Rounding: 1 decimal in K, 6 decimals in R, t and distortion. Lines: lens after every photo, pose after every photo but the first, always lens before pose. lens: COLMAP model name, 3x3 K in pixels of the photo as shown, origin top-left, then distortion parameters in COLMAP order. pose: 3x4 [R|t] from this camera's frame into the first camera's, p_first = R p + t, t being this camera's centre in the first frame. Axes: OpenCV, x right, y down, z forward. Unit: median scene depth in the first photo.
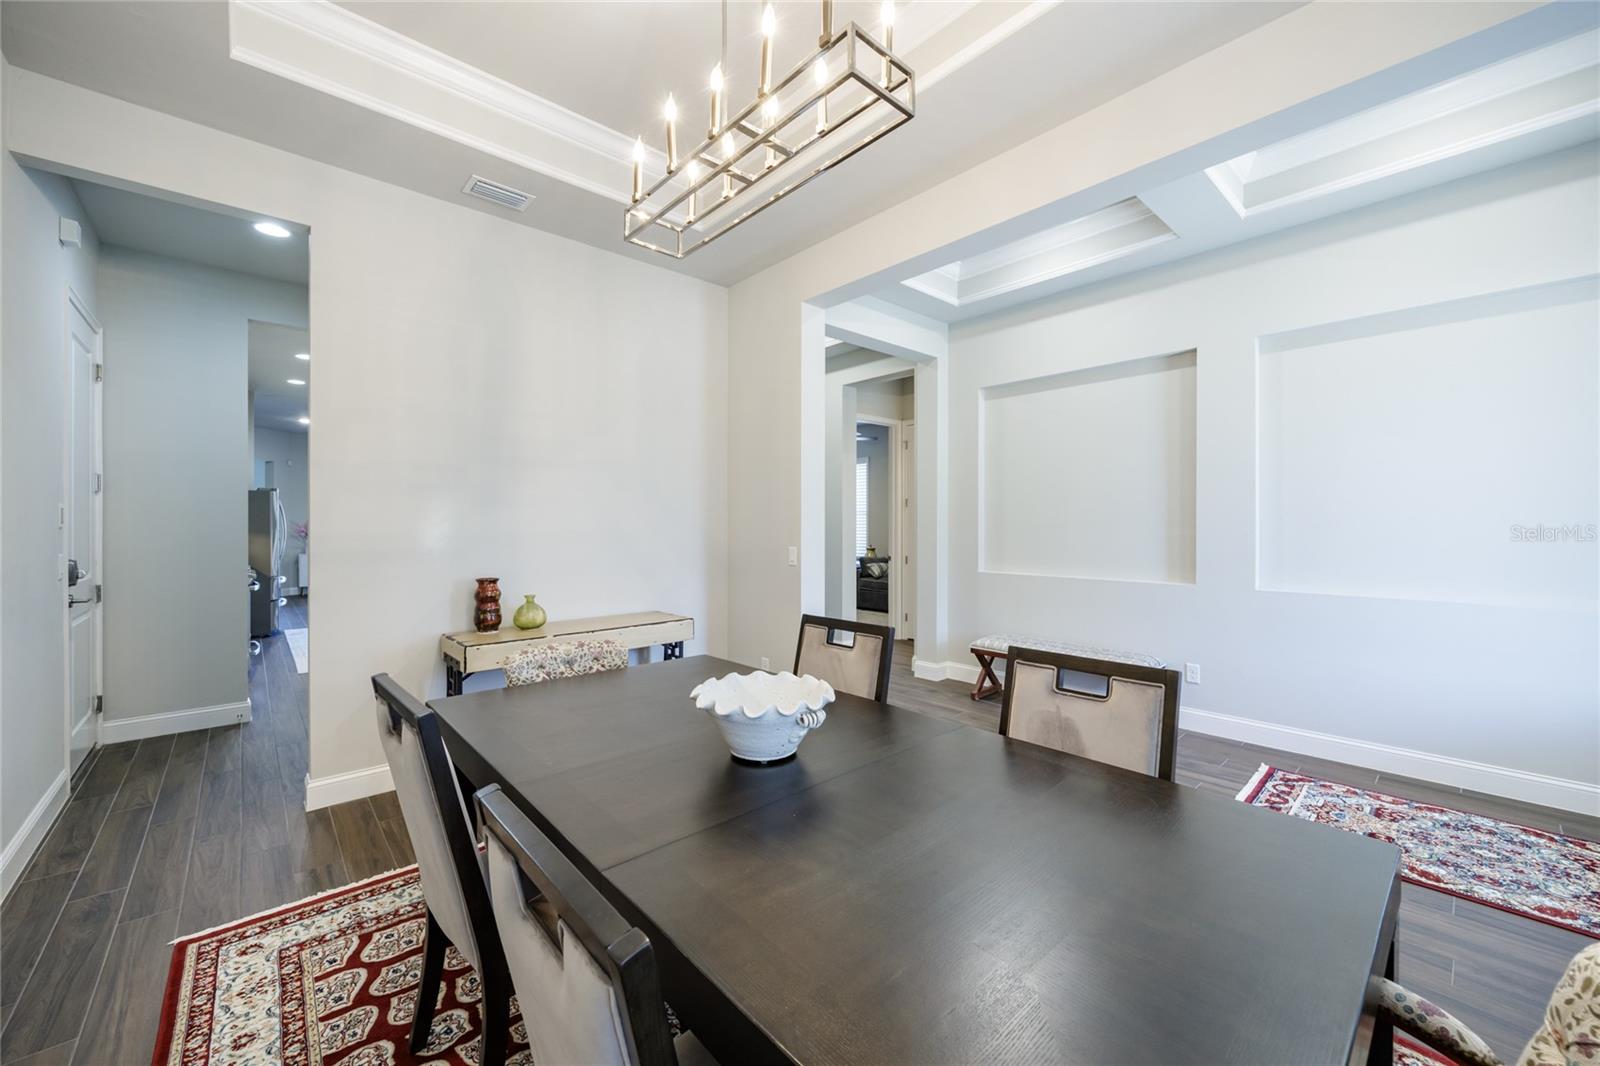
lens RADIAL K [[620.0, 0, 799.1], [0, 620.0, 521.6], [0, 0, 1]] dist [-0.009768, 0.000074]
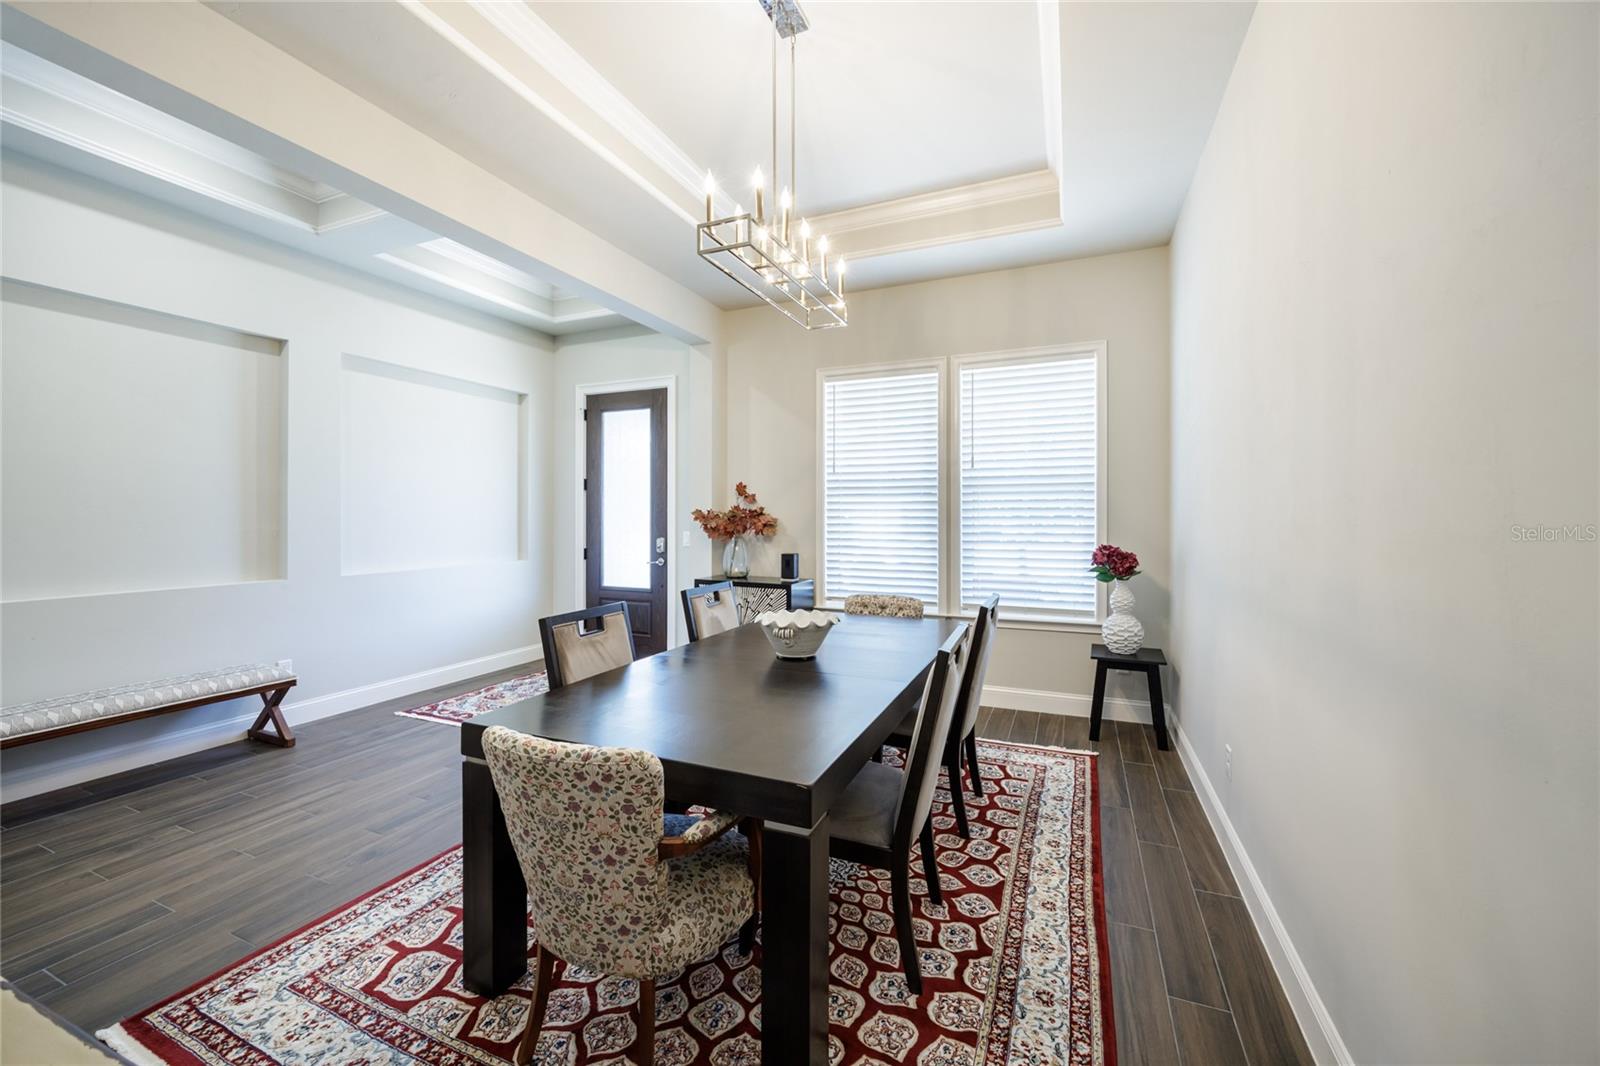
lens RADIAL K [[620.0, 0, 799.1], [0, 620.0, 521.6], [0, 0, 1]] dist [-0.009768, 0.000074]
pose [[-0.361795, 0.001714, 0.932256, -0.793872], [-0.000707, 0.999998, -0.002113, 0.017746], [-0.932258, -0.001423, -0.361793, 0.809532]]
